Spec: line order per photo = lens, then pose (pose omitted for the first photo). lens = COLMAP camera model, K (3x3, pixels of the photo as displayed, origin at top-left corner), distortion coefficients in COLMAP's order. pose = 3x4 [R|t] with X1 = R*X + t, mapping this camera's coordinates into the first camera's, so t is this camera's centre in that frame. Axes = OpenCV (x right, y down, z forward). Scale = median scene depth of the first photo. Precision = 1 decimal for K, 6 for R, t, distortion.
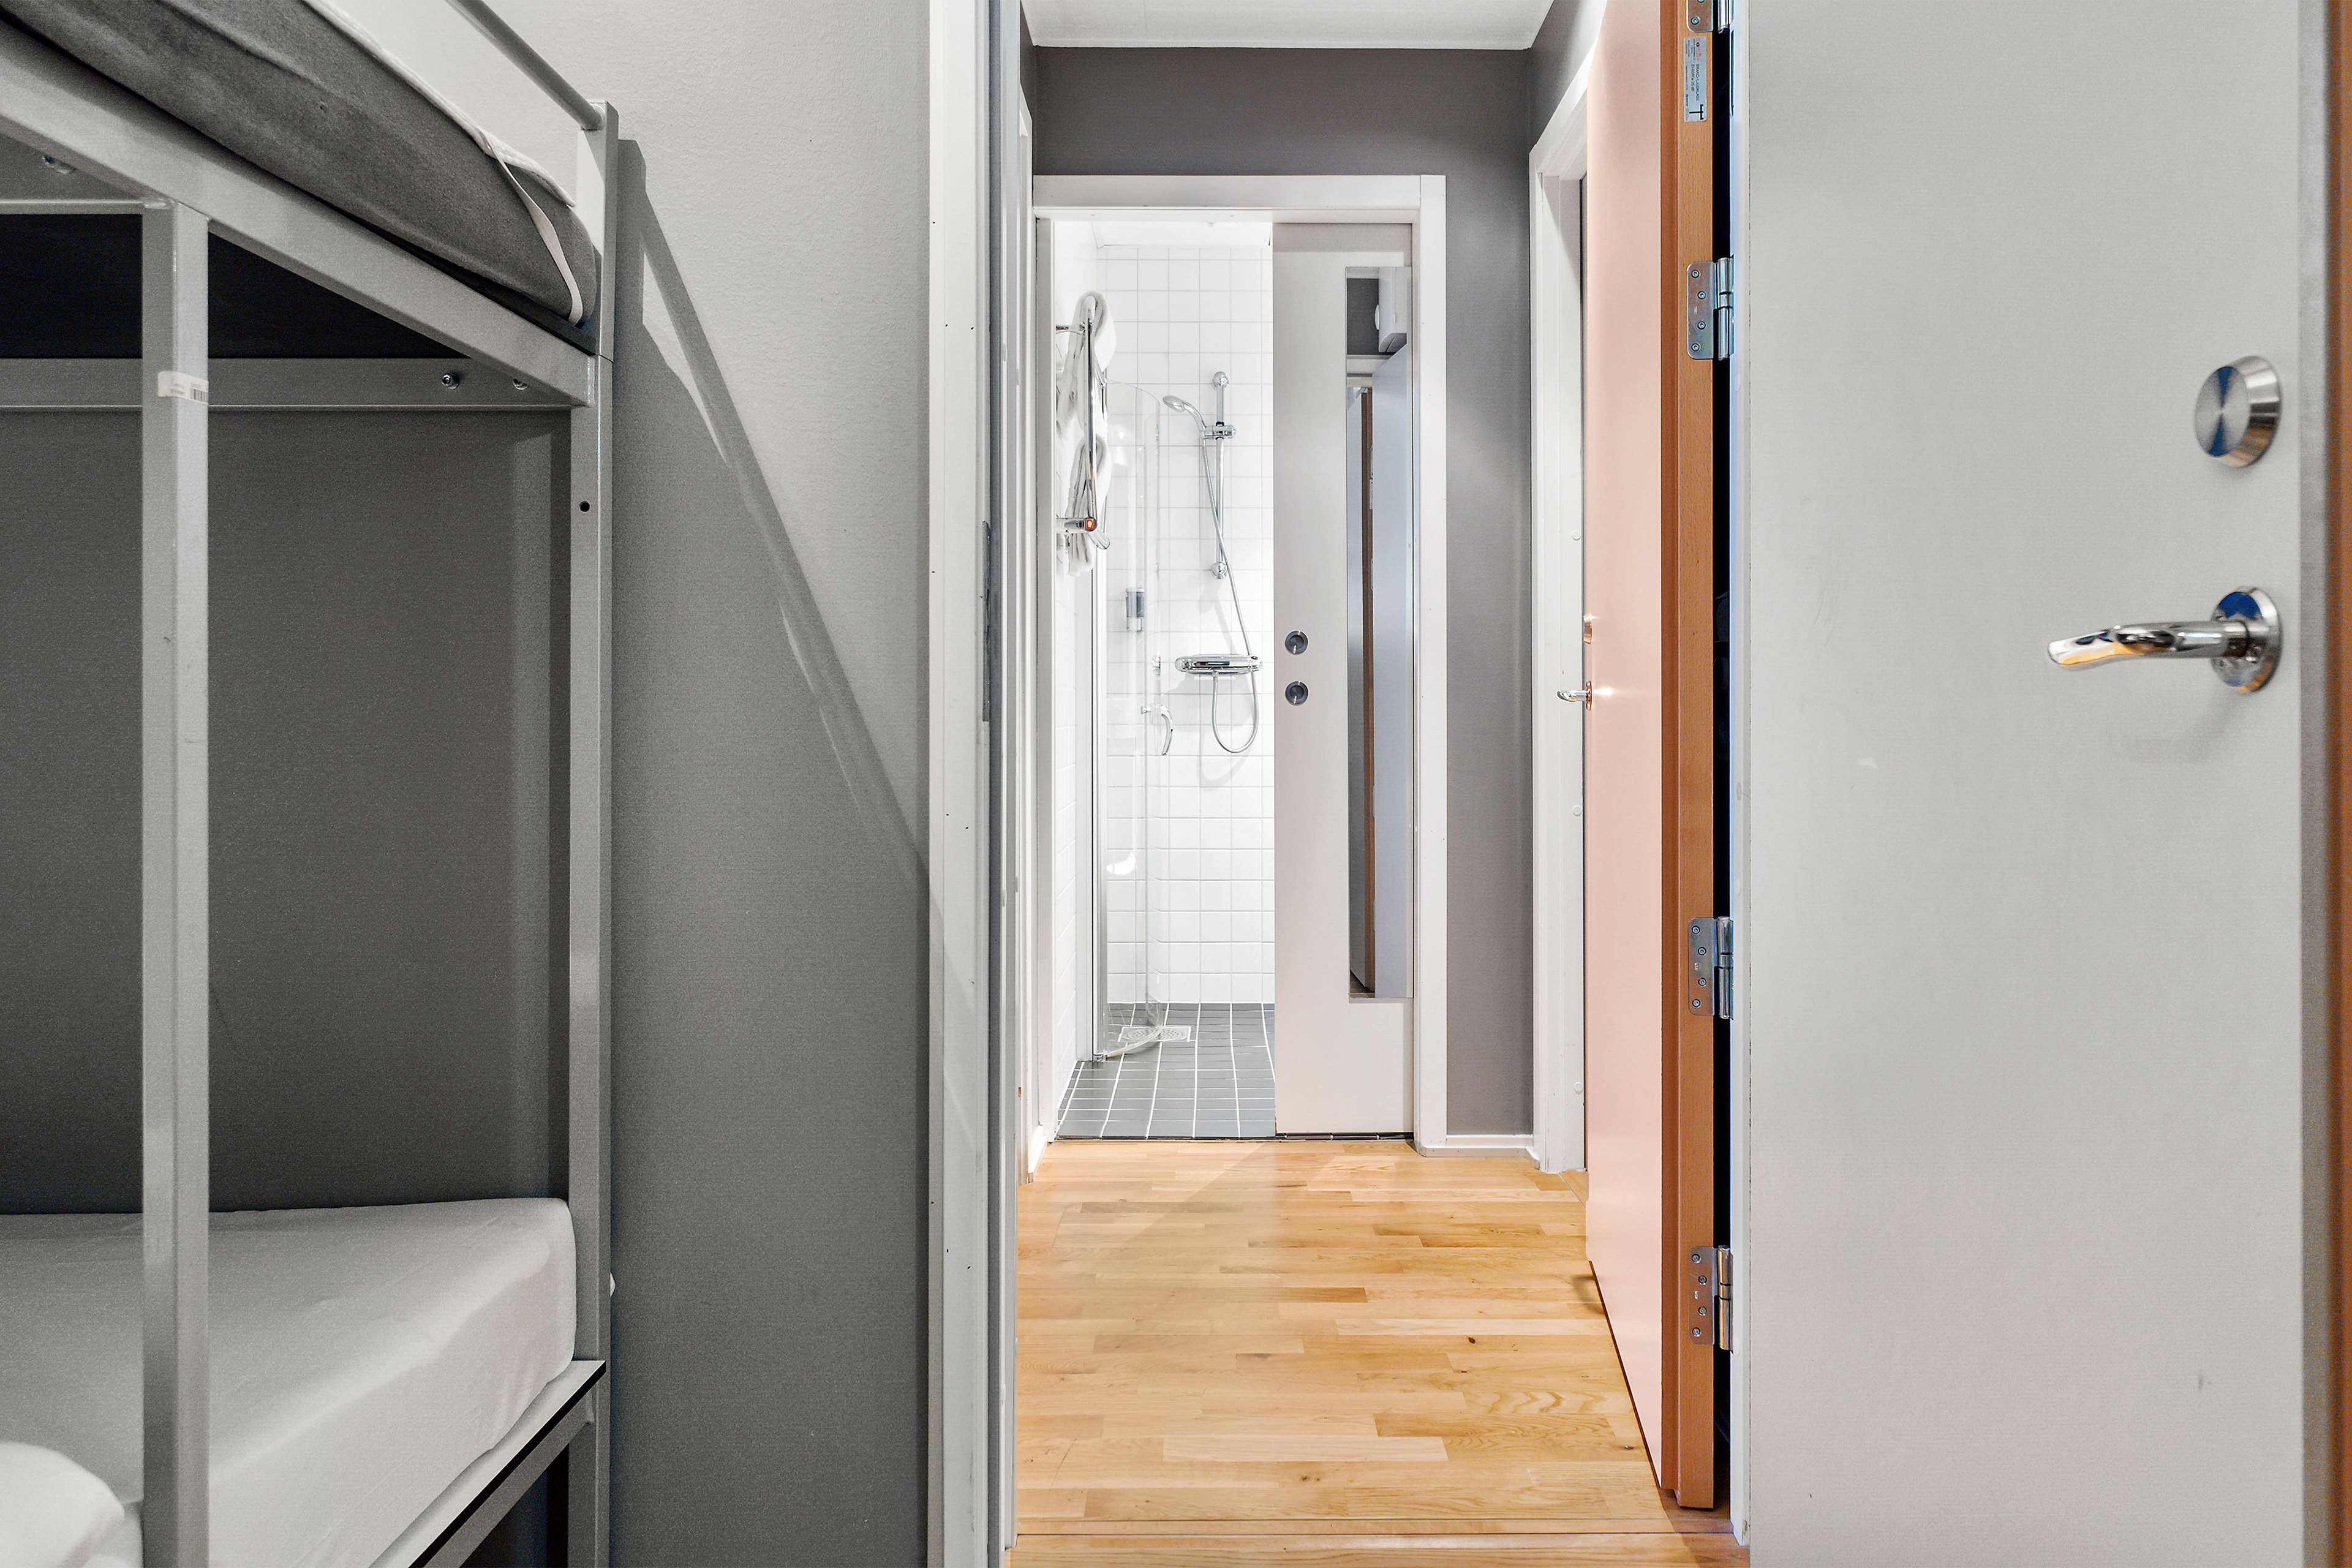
lens RADIAL K [[1476.1, 0, 1185.1], [0, 1476.1, 704.5], [0, 0, 1]] dist [-0.000783, -0.000535]
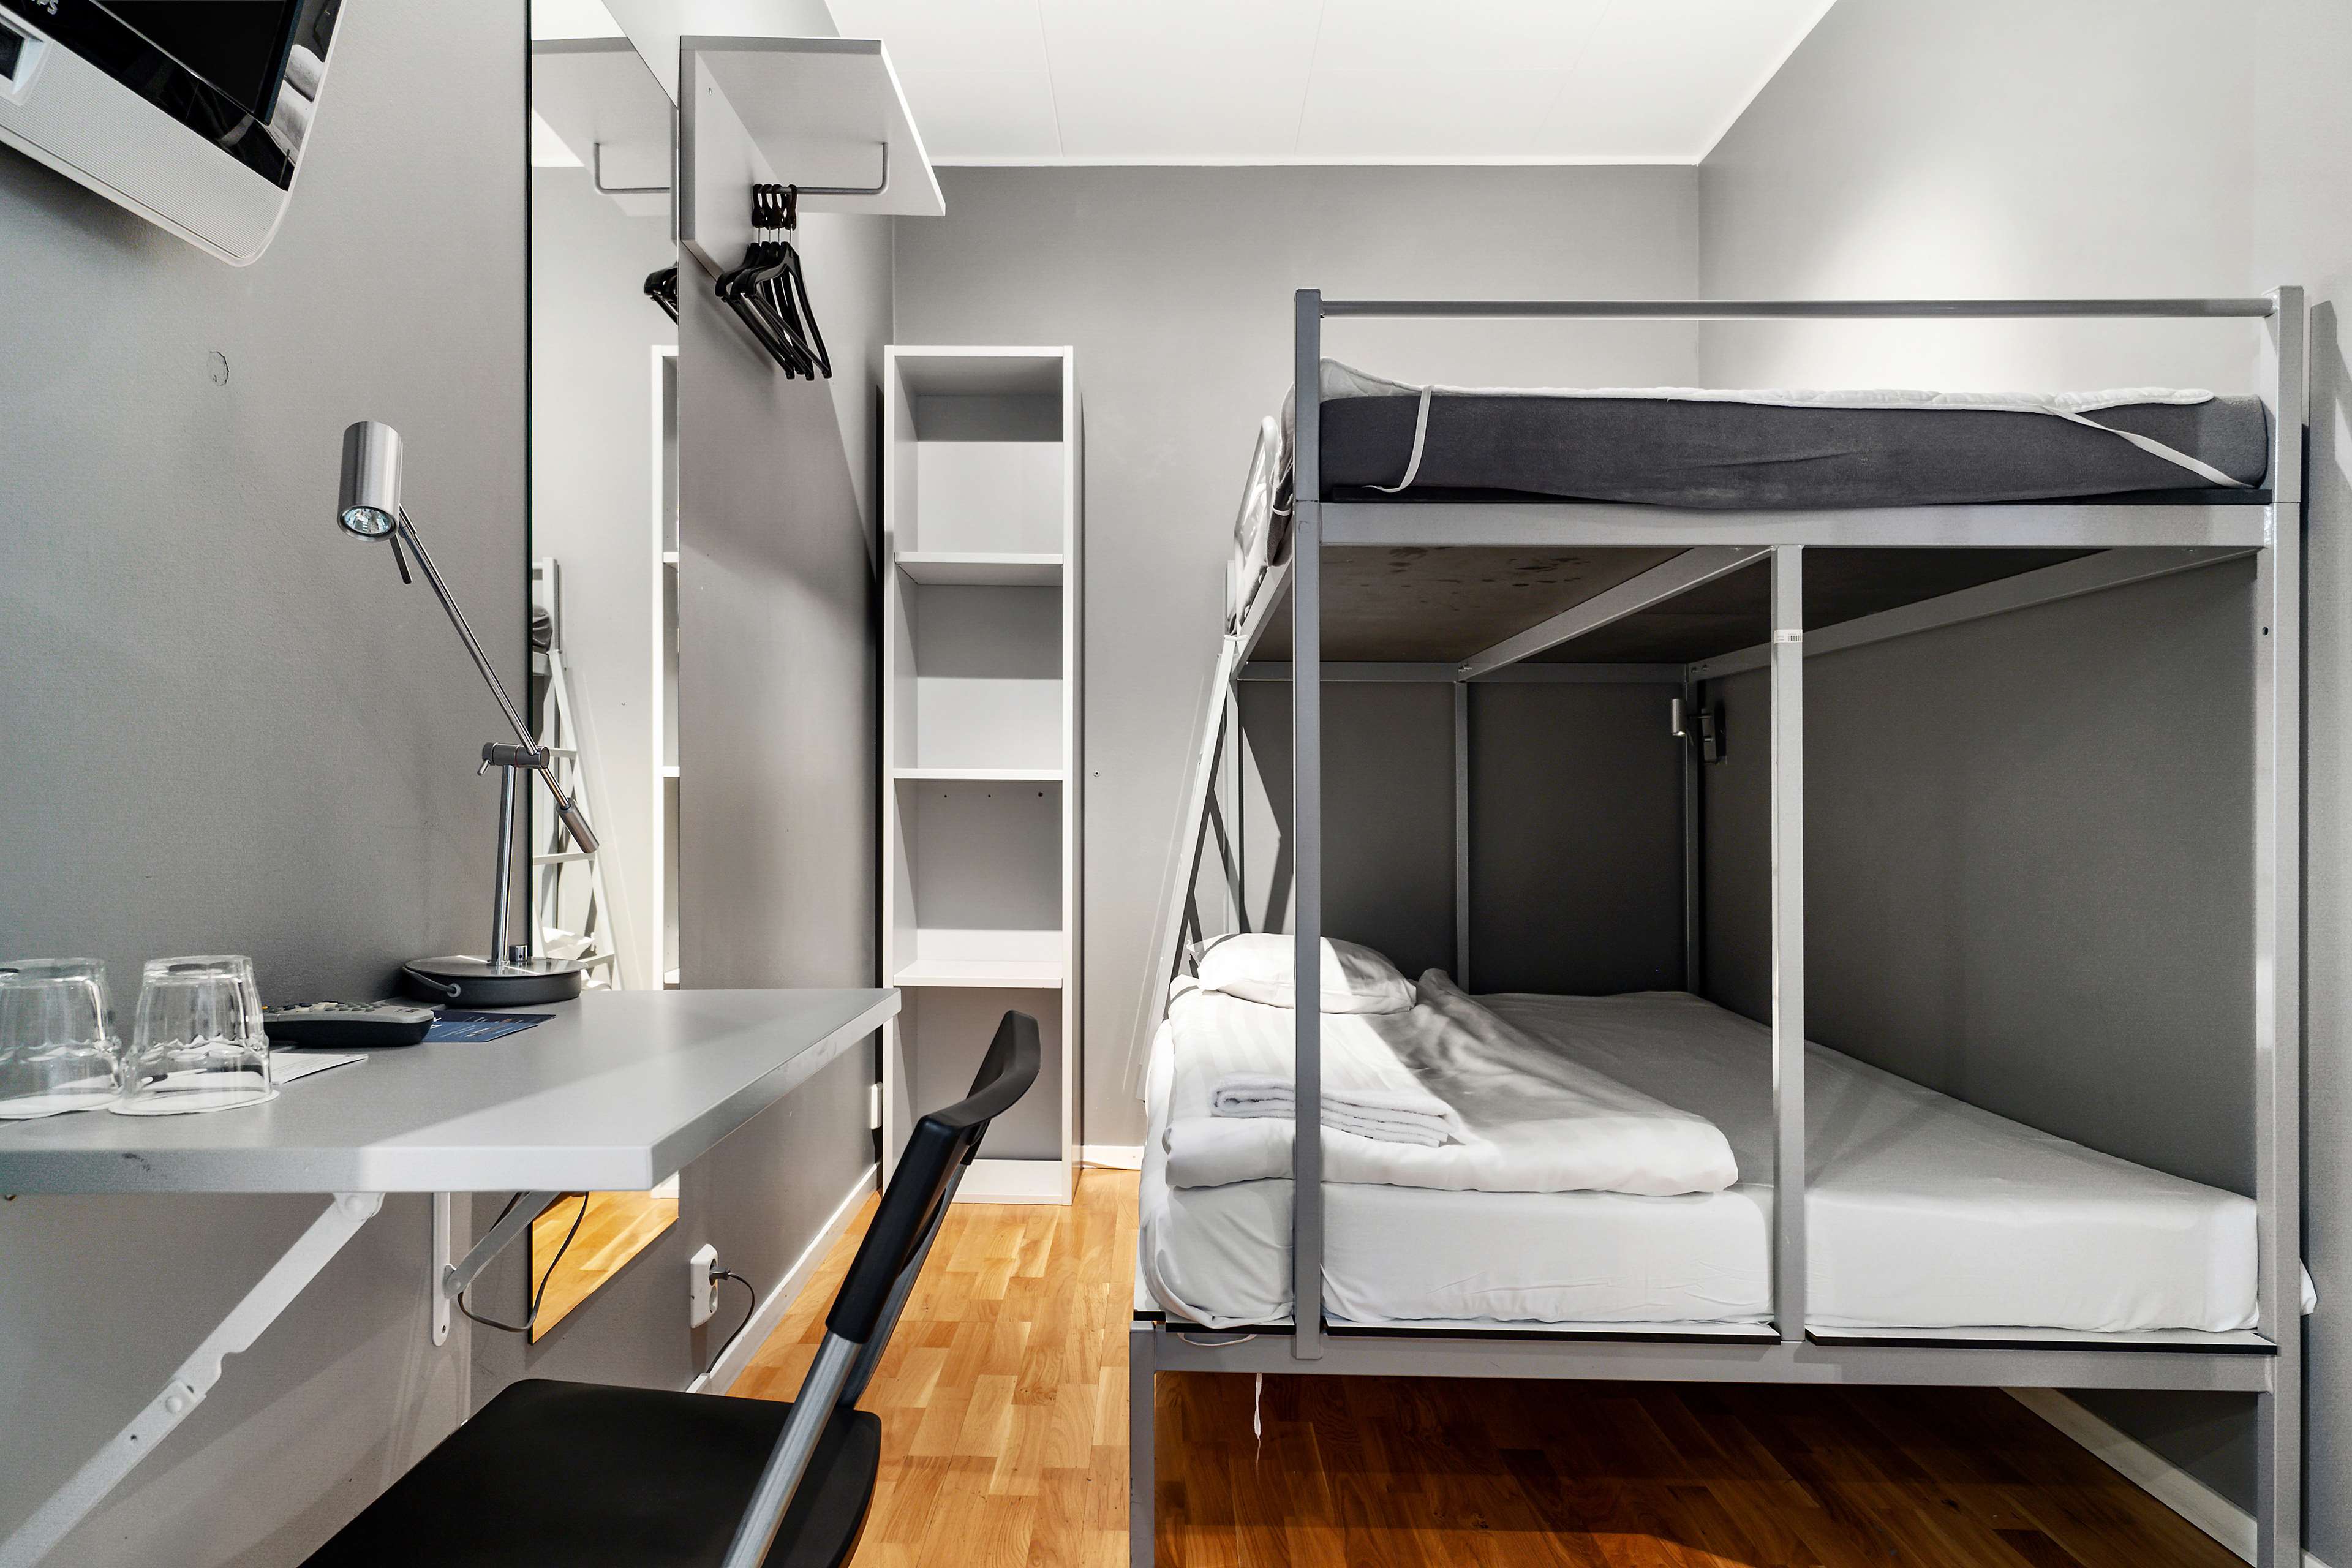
lens RADIAL K [[1476.1, 0, 1174.2], [0, 1476.1, 791.3], [0, 0, 1]] dist [-0.000783, -0.000535]
pose [[0.005077, -0.004105, -0.999979, 0.794714], [0.004054, 0.999983, -0.004085, -0.001706], [0.999979, -0.004033, 0.005093, 0.102549]]
